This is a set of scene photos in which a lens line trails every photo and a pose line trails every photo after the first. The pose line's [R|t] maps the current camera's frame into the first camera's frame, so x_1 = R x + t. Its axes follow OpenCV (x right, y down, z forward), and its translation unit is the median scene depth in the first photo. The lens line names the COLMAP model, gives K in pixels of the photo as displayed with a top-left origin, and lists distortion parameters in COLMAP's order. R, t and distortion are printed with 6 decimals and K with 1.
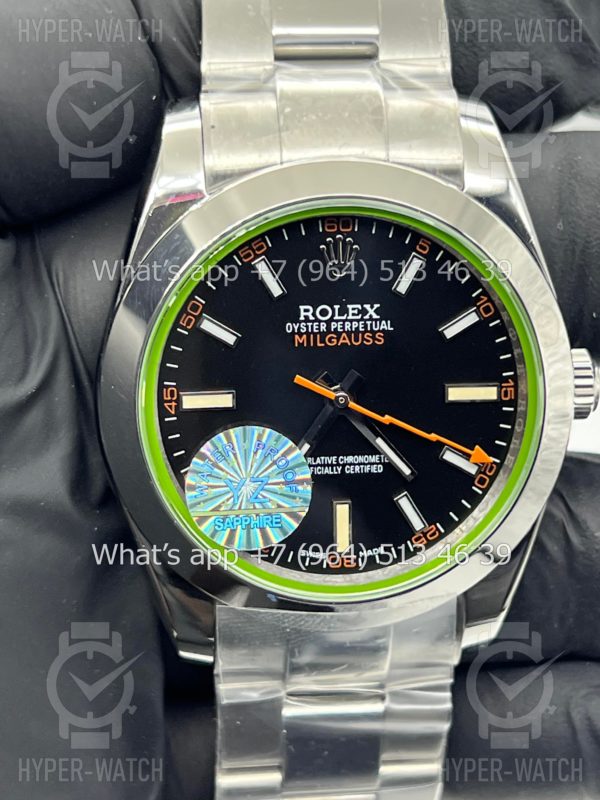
lens RADIAL K [[1862.6, 0, 283.9], [0, 1862.6, 400.4], [0, 0, 1]] dist [0.126487, -0.292226]
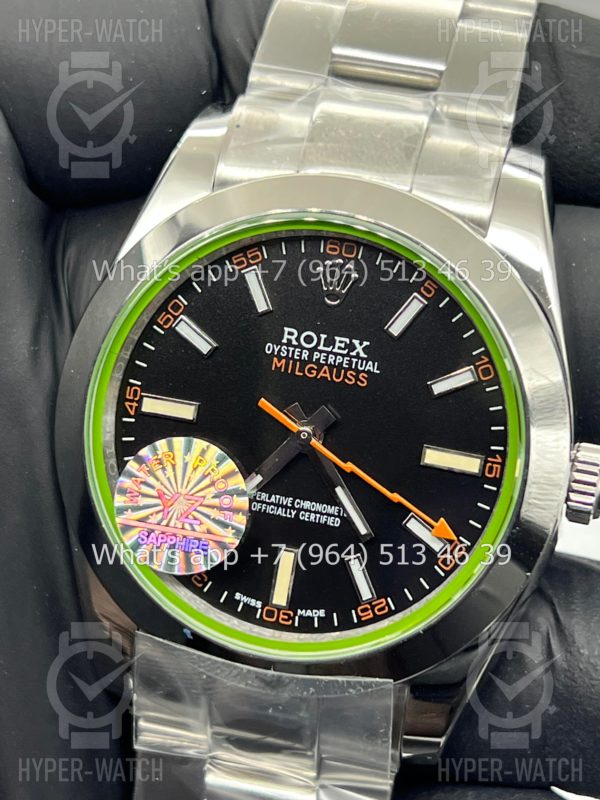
lens RADIAL K [[1862.6, 0, 283.9], [0, 1862.6, 400.4], [0, 0, 1]] dist [0.126487, -0.292226]
pose [[0.943649, 0.192402, -0.269273, 0.262366], [-0.224554, 0.969927, -0.093900, 0.070780], [0.243108, 0.149075, 0.958475, 0.121139]]
